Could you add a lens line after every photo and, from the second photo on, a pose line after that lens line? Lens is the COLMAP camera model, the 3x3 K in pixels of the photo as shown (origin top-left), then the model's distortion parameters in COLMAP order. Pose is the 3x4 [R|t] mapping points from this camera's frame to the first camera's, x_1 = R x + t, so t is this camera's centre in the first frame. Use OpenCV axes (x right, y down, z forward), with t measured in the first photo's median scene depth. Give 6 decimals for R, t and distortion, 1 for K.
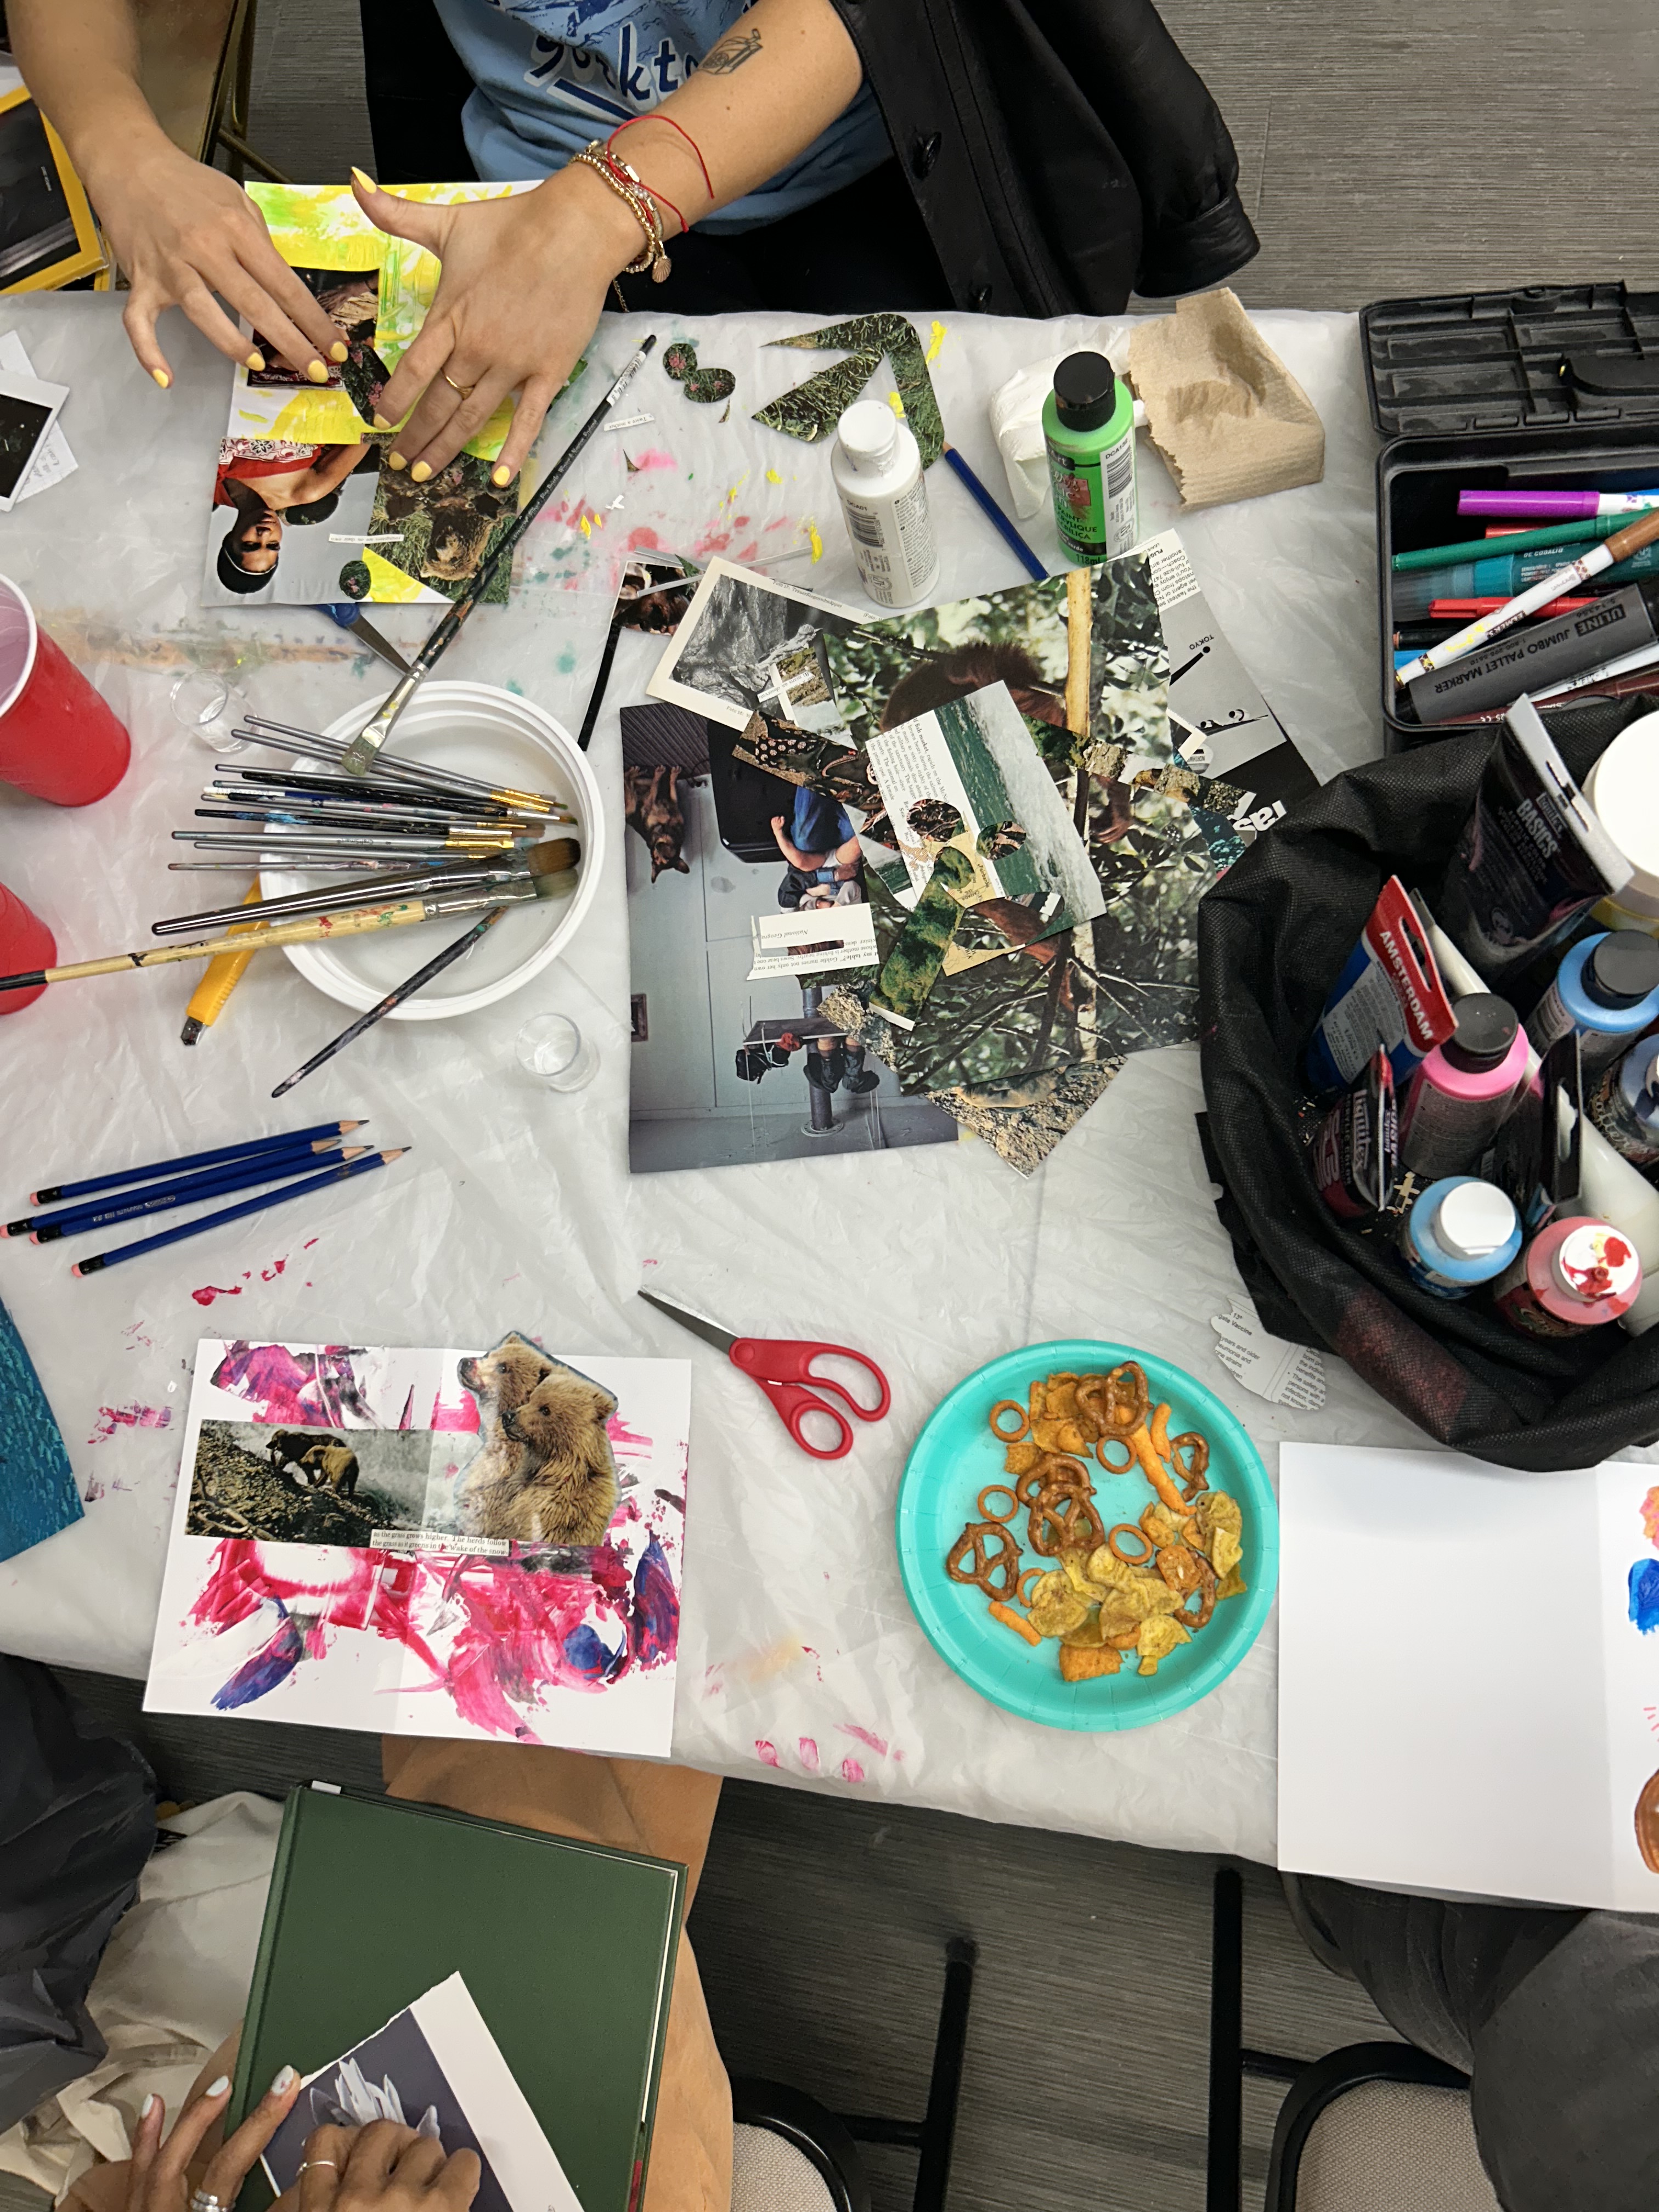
lens RADIAL K [[1651.5, 0, 821.9], [0, 1651.5, 1104.9], [0, 0, 1]] dist [0.013385, -0.019850]
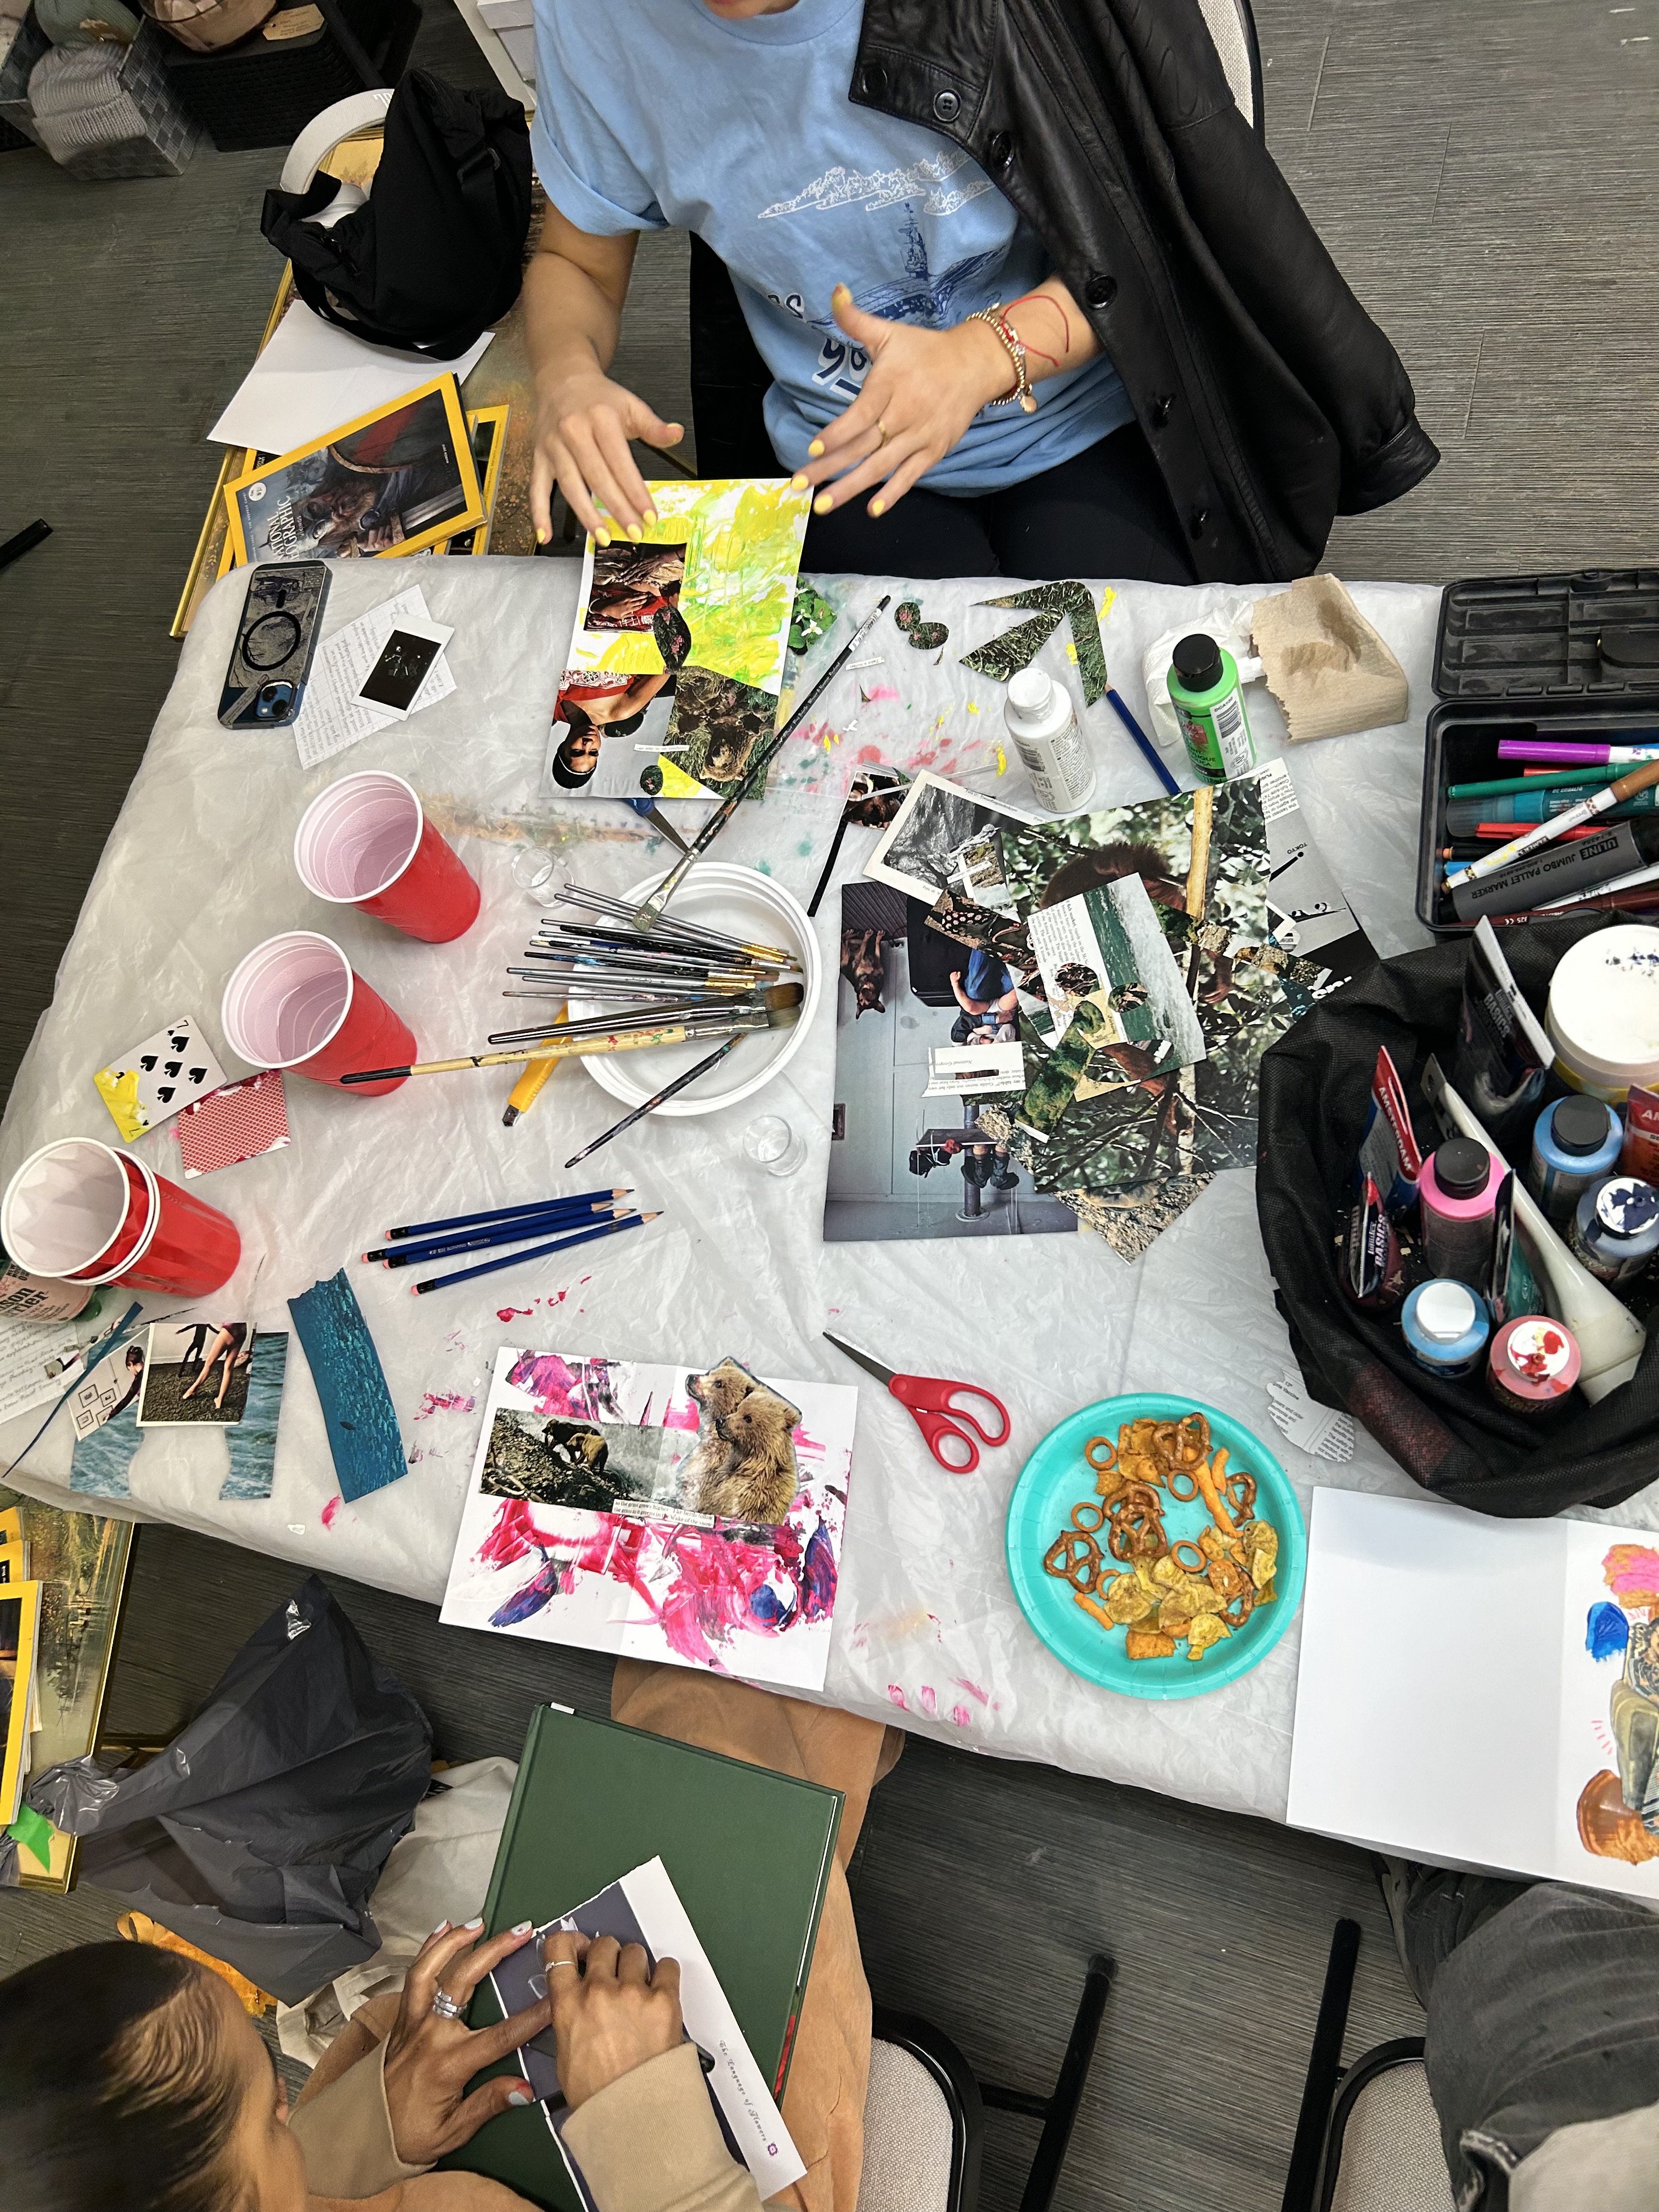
lens RADIAL K [[1651.5, 0, 839.3], [0, 1651.5, 1107.4], [0, 0, 1]] dist [0.013385, -0.019850]
pose [[0.985899, 0.049893, -0.159731, 0.097687], [-0.059692, 0.996580, -0.057146, 0.009680], [0.156333, 0.065874, 0.985505, -0.284854]]
